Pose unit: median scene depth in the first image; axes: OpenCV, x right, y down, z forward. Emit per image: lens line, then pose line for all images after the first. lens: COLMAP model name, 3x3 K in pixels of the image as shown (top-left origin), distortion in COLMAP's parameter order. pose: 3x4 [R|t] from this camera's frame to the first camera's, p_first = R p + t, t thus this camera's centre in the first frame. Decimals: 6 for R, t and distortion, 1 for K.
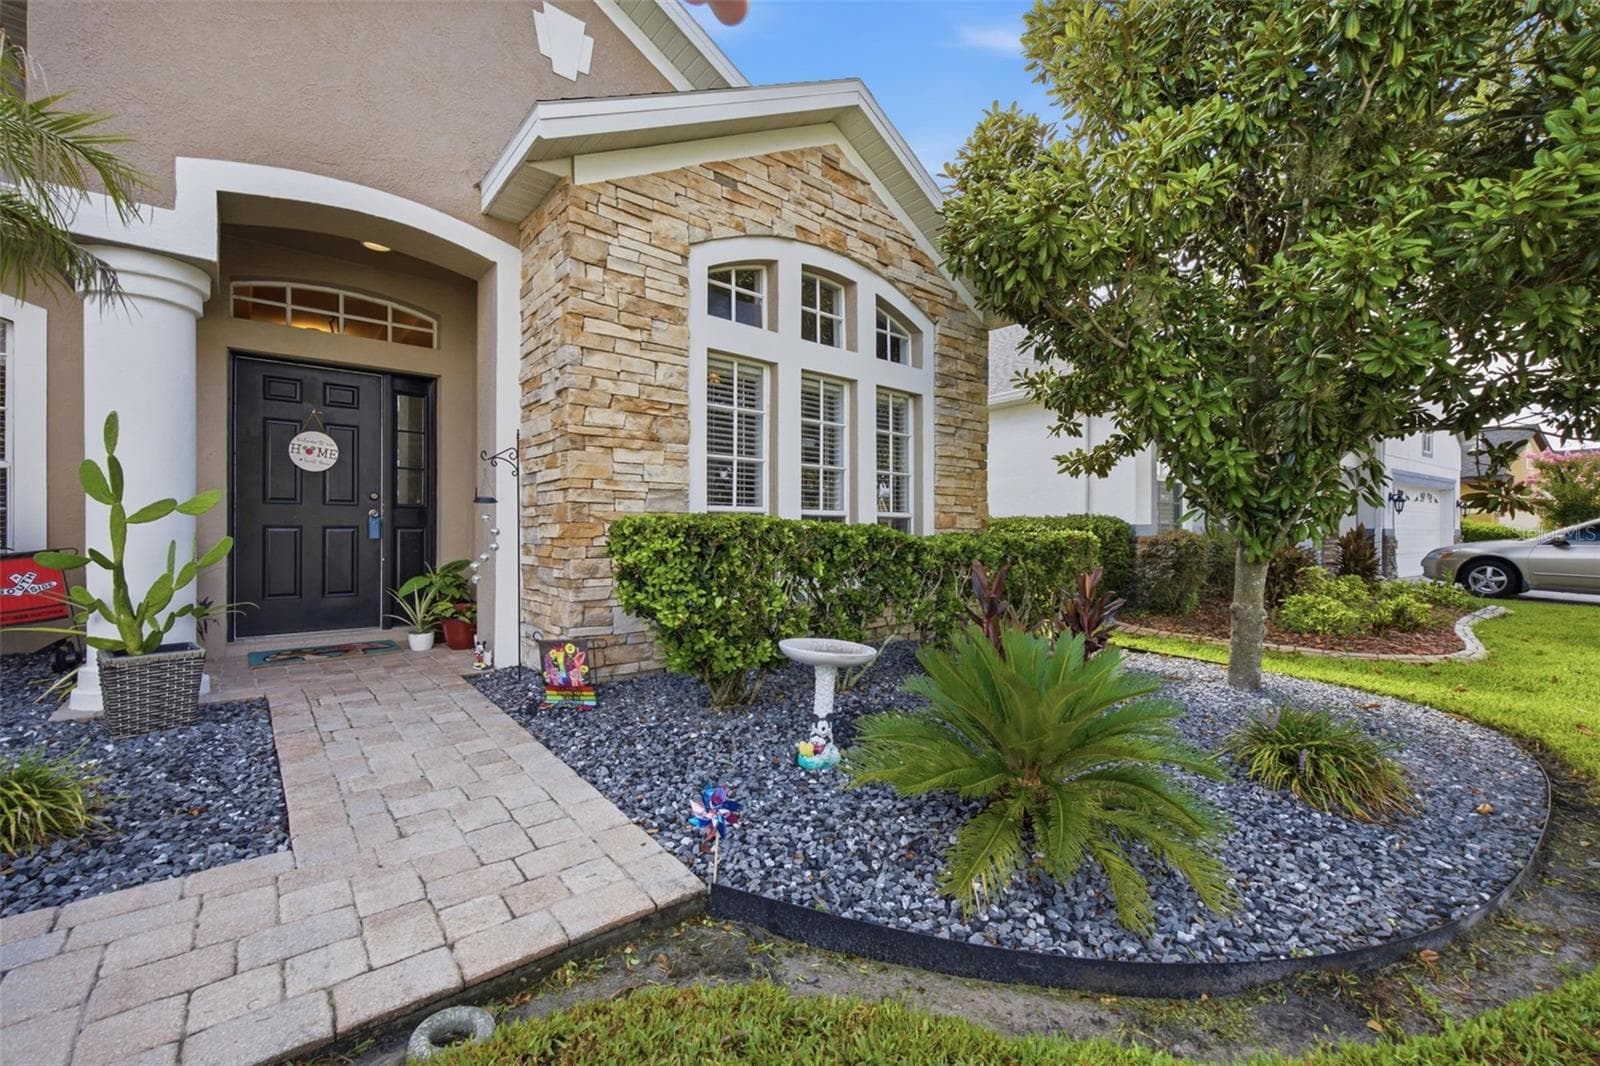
lens RADIAL K [[657.6, 0, 801.3], [0, 657.6, 530.4], [0, 0, 1]] dist [0.004176, -0.000756]
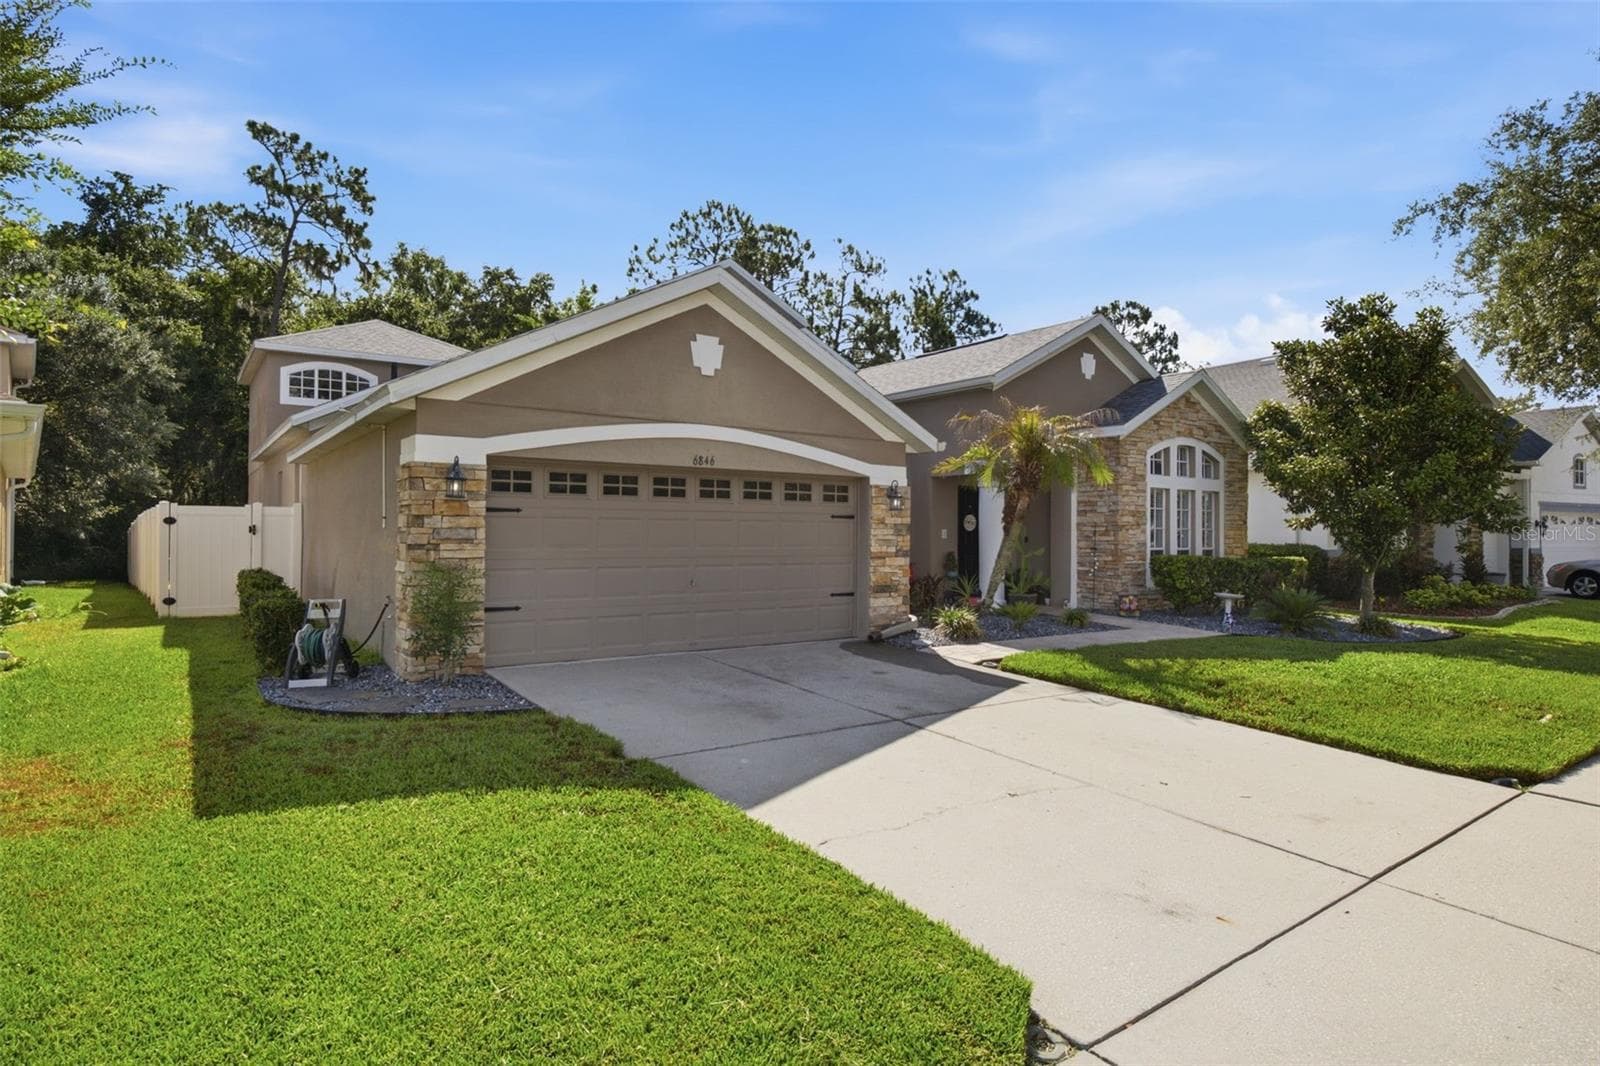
lens RADIAL K [[885.2, 0, 800.7], [0, 885.2, 517.6], [0, 0, 1]] dist [-0.002831, 0.001390]
pose [[0.996493, 0.004575, -0.083554, -1.359885], [-0.005415, 0.999937, -0.009833, -0.128267], [0.083504, 0.010251, 0.996455, -2.878686]]
